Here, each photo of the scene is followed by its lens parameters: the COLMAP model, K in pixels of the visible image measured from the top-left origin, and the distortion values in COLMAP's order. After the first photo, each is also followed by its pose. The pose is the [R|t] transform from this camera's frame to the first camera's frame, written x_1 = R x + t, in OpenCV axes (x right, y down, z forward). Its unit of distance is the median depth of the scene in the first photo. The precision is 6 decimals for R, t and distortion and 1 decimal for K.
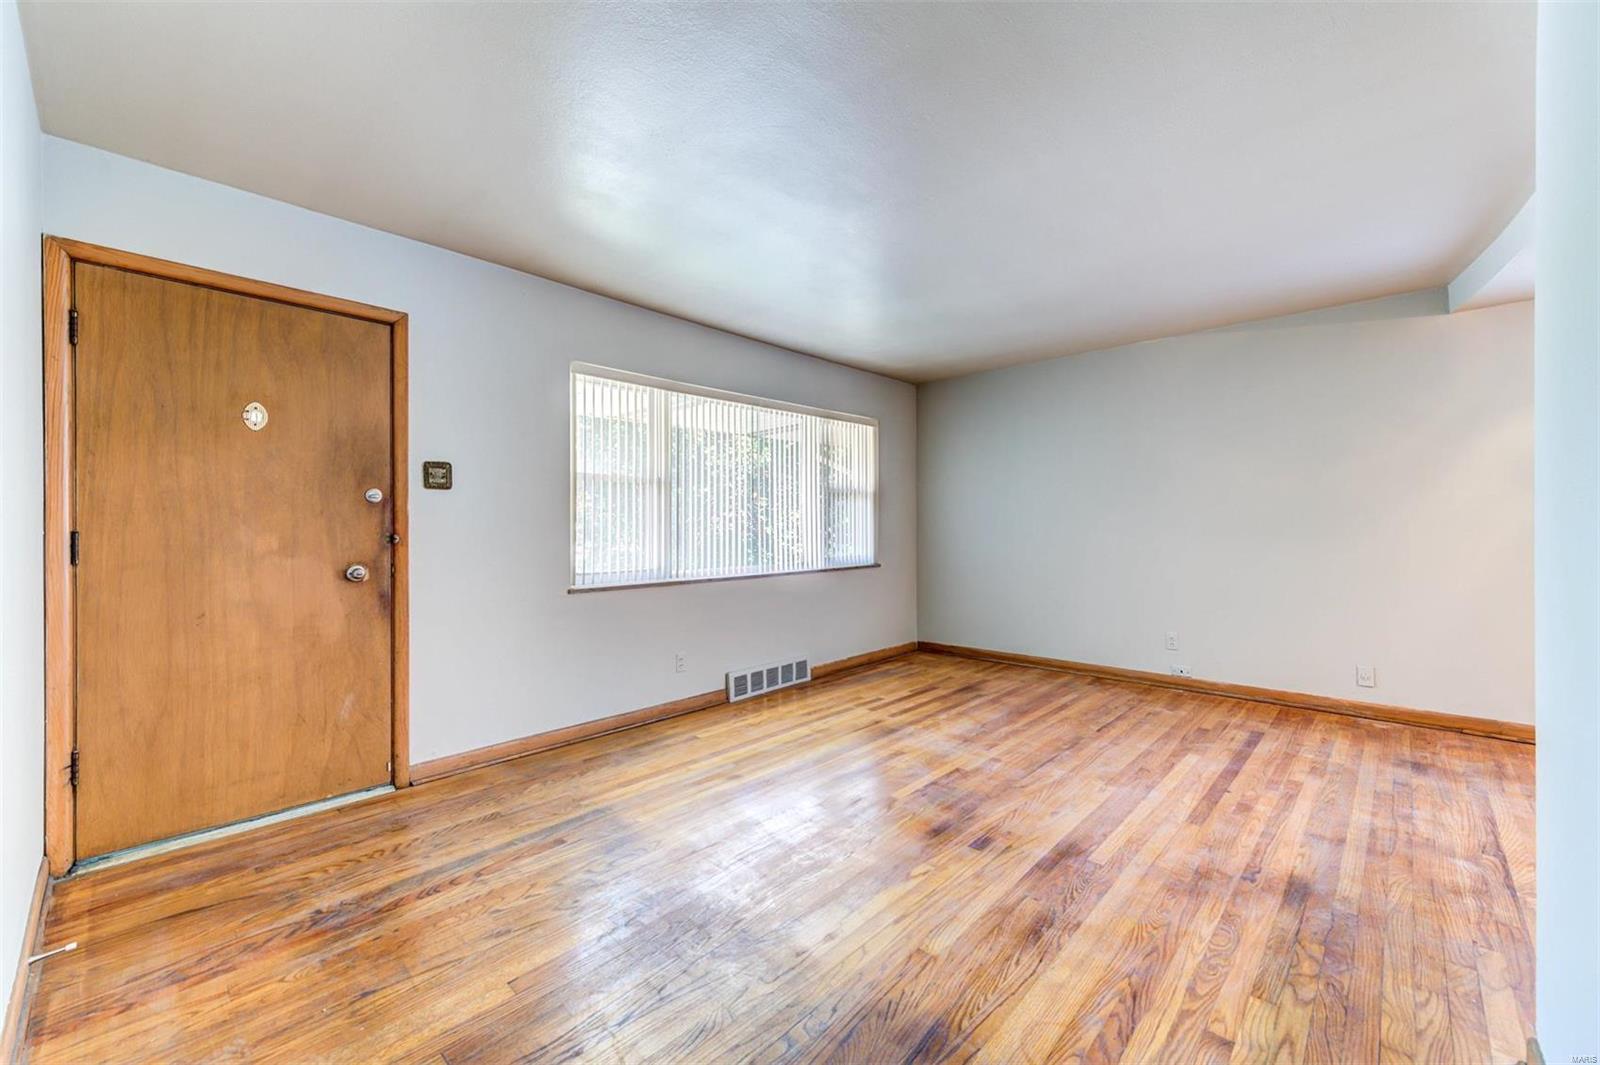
lens RADIAL K [[644.4, 0, 801.7], [0, 644.4, 525.5], [0, 0, 1]] dist [0.011230, -0.002161]
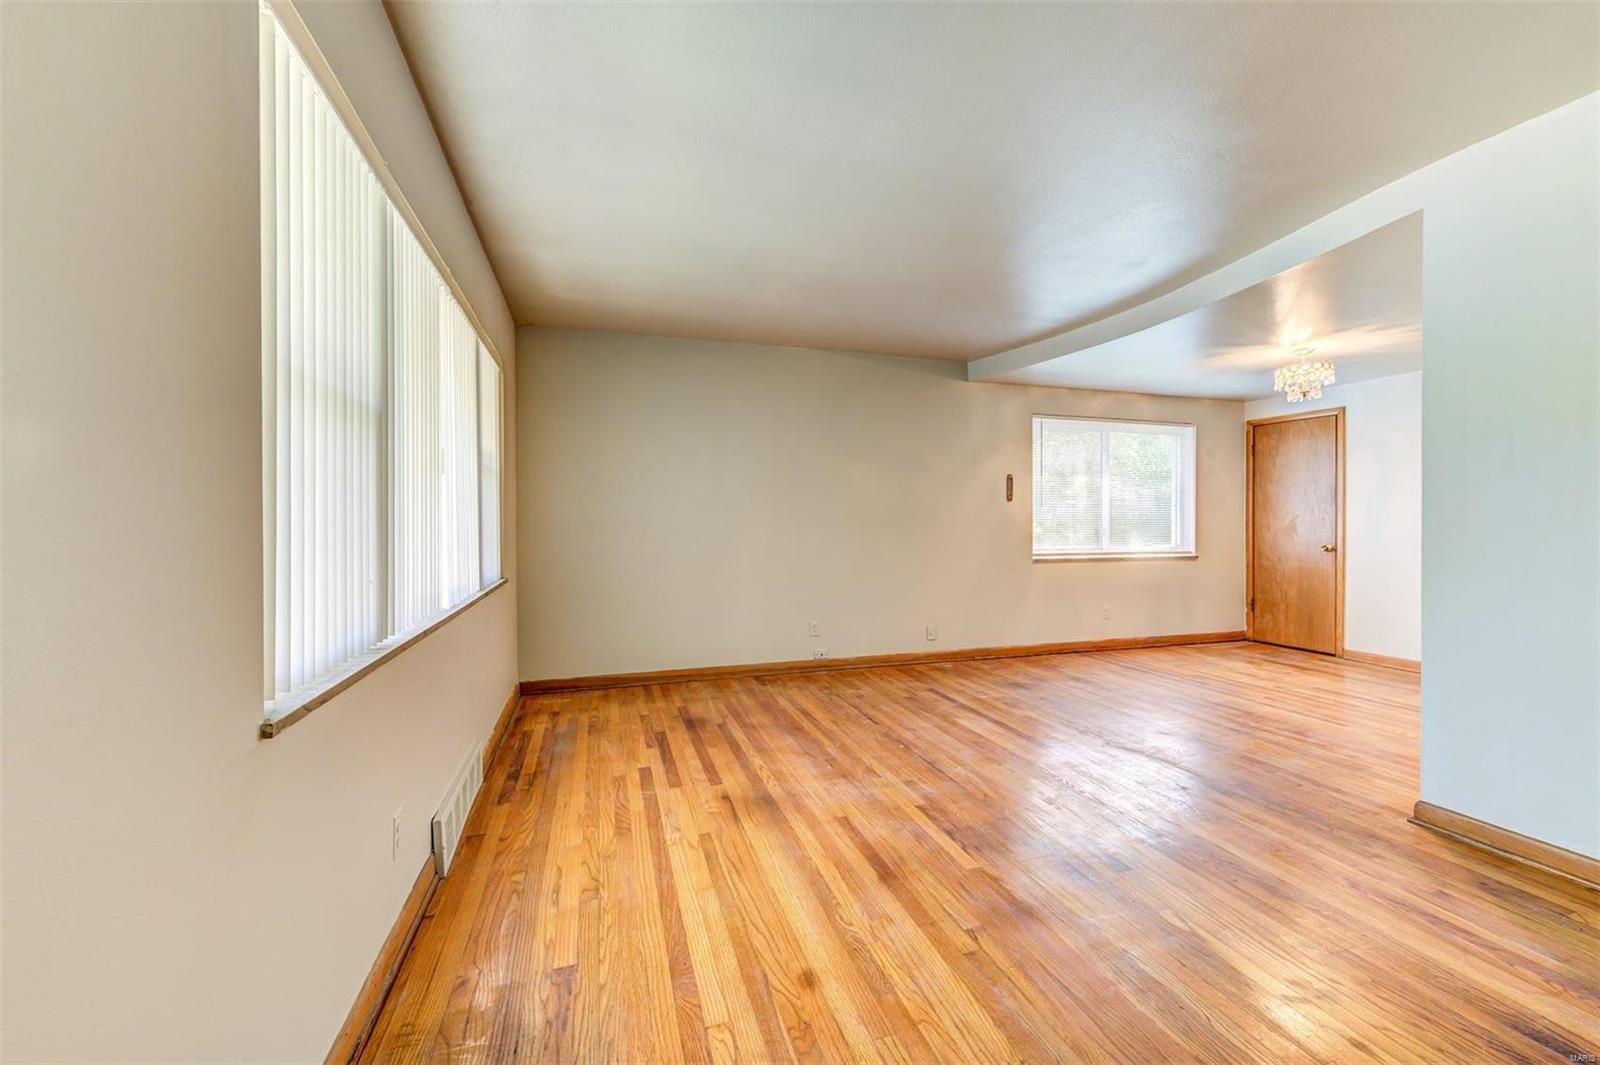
lens RADIAL K [[644.4, 0, 806.1], [0, 644.4, 527.9], [0, 0, 1]] dist [0.011230, -0.002161]
pose [[0.480279, -0.002384, 0.877113, -0.533164], [-0.000791, 0.999995, 0.003152, 0.008171], [-0.877116, -0.002208, 0.480274, 0.676255]]
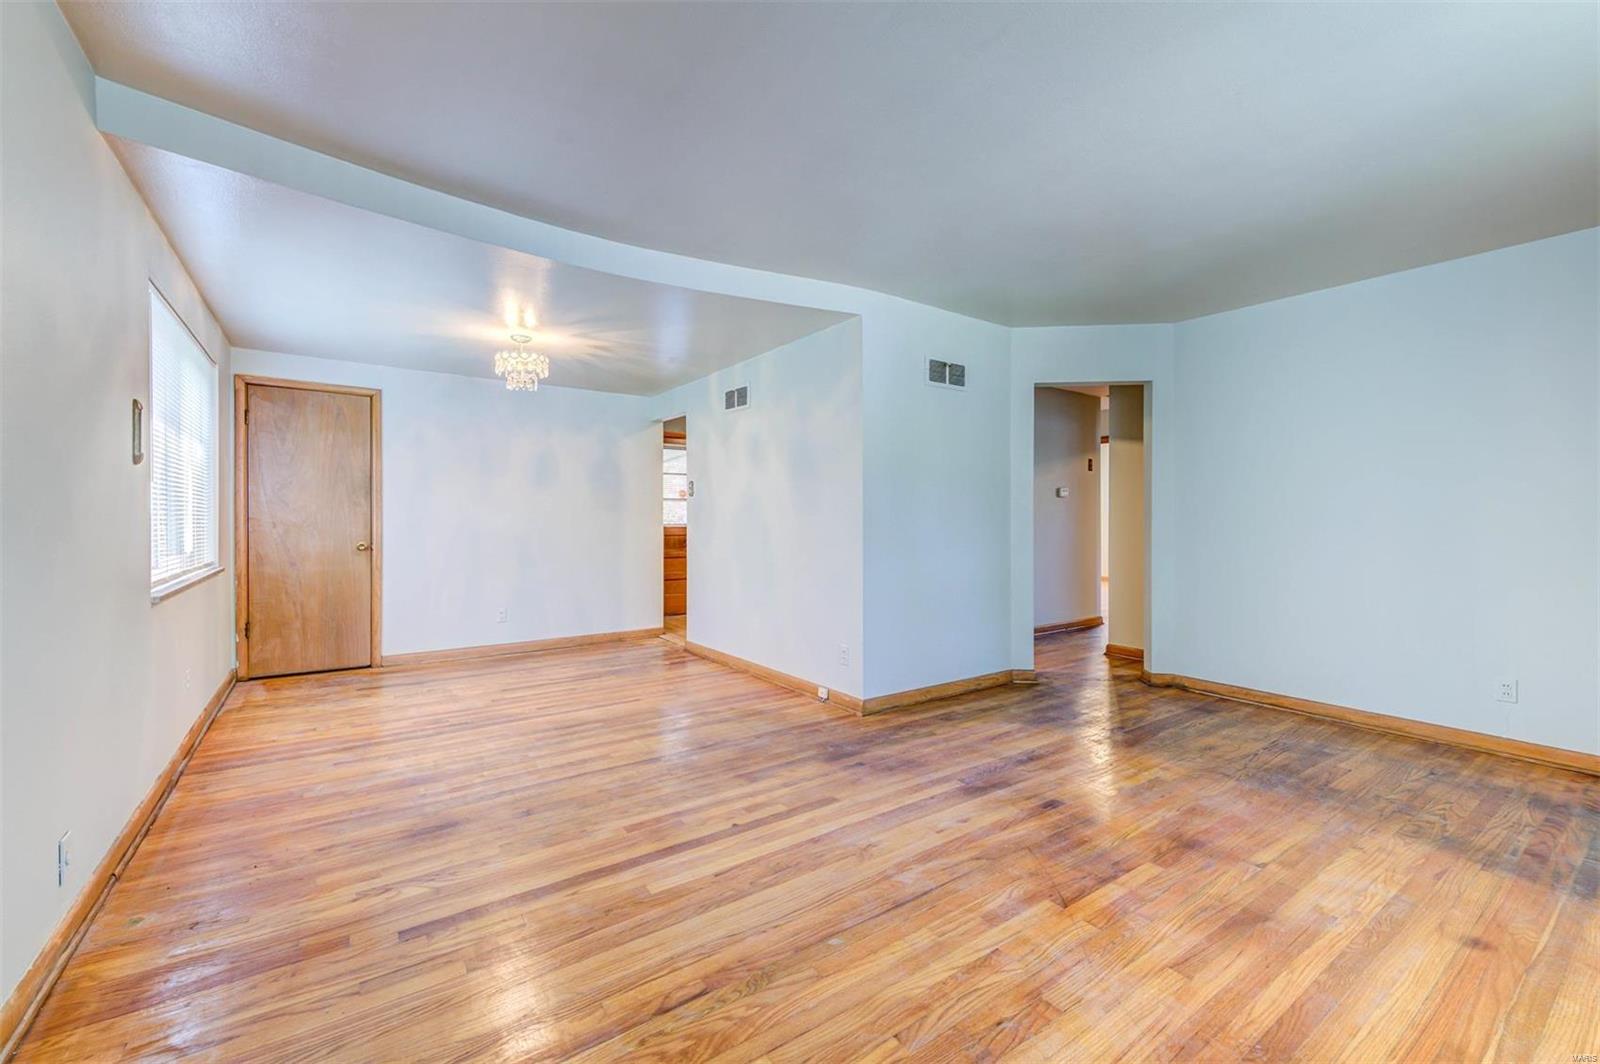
lens RADIAL K [[644.4, 0, 800.2], [0, 644.4, 521.4], [0, 0, 1]] dist [0.011230, -0.002161]
pose [[-0.978552, -0.000396, 0.205998, 0.338804], [0.000404, 0.999993, 0.003841, 0.003081], [-0.205998, 0.003842, -0.978545, 1.555615]]
